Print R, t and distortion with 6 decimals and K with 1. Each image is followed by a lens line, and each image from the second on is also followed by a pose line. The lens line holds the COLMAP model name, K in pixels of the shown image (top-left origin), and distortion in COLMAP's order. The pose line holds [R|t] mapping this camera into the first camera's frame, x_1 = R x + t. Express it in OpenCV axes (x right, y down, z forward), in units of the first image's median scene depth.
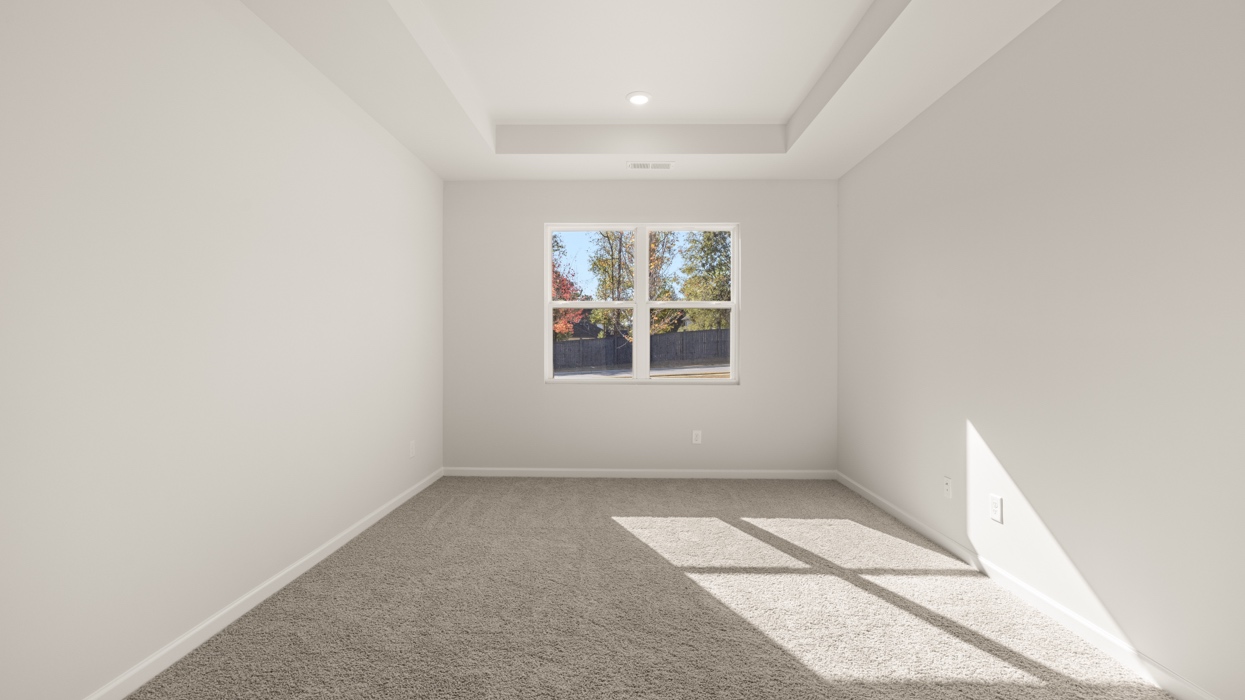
lens RADIAL K [[526.7, 0, 624.6], [0, 526.7, 359.9], [0, 0, 1]] dist [-0.000730, 0.000234]
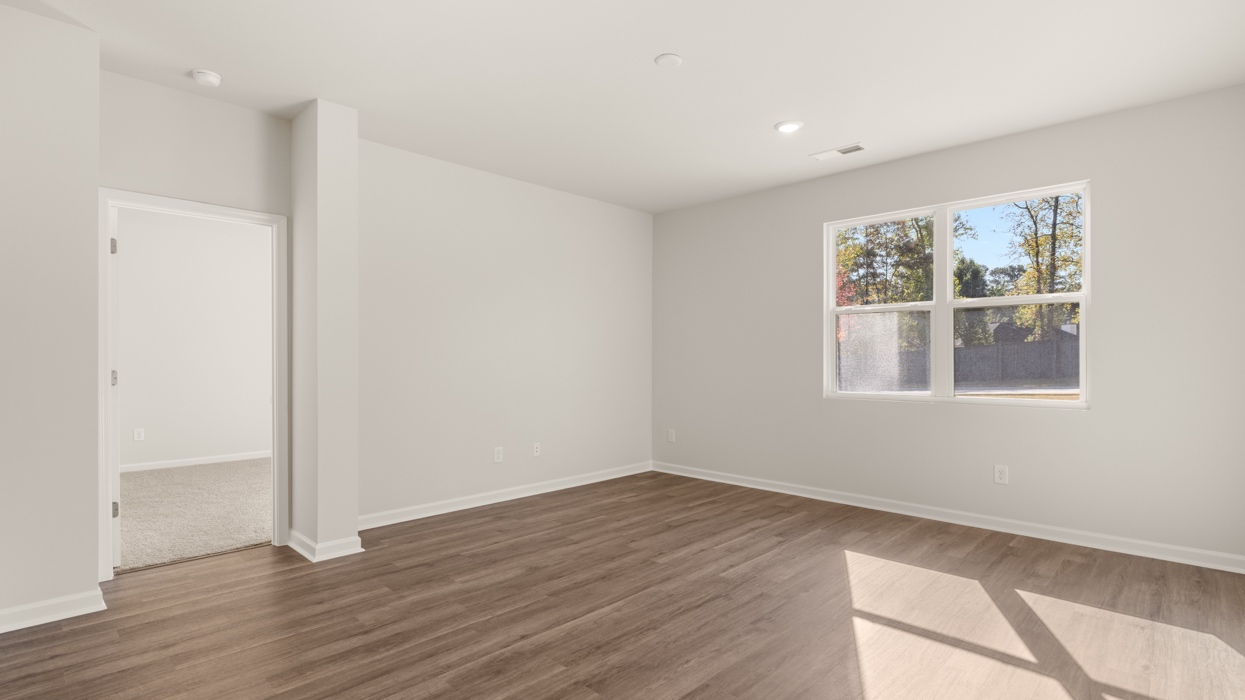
lens RADIAL K [[618.5, 0, 627.6], [0, 618.5, 347.8], [0, 0, 1]] dist [0.002570, 0.000553]
pose [[0.720171, -0.014994, -0.693634, 0.336573], [-0.013077, 0.999295, -0.035179, 0.000594], [0.693673, 0.034406, 0.719468, -0.009548]]
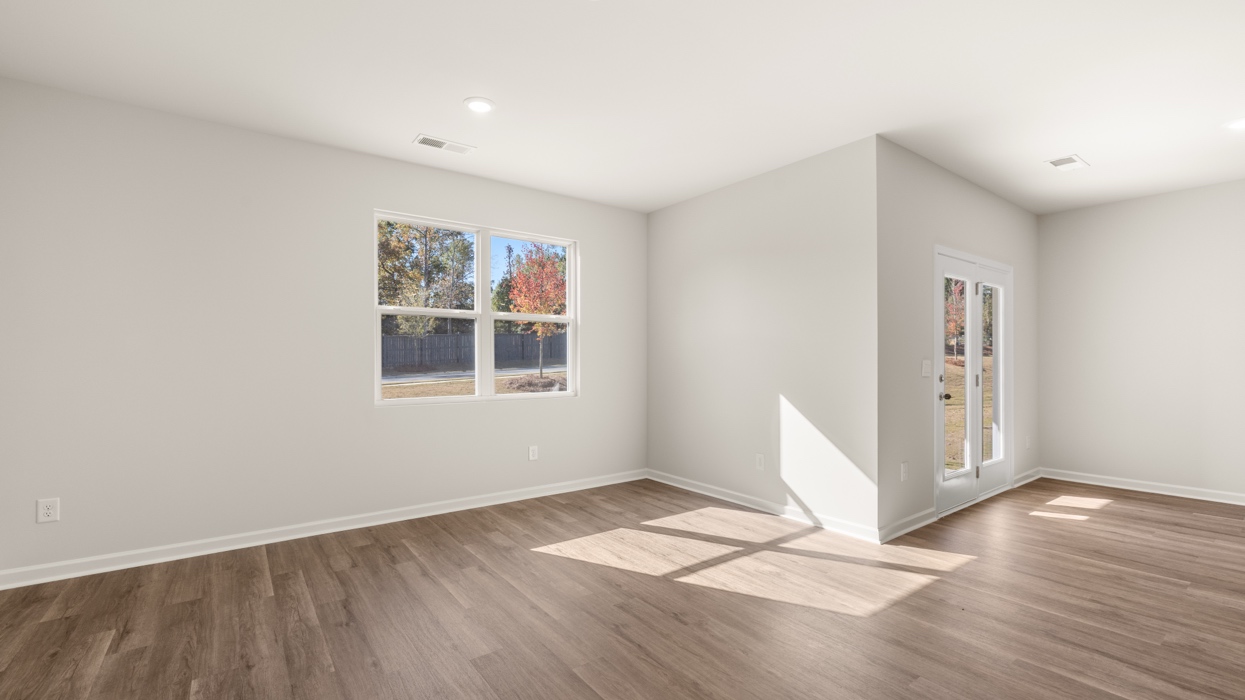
lens RADIAL K [[526.7, 0, 644.9], [0, 526.7, 358.0], [0, 0, 1]] dist [-0.000730, 0.000234]
pose [[0.781239, 0.000464, 0.624232, -0.340291], [0.012756, 0.999779, -0.016707, -0.011423], [-0.624102, 0.021015, 0.781060, 0.121969]]
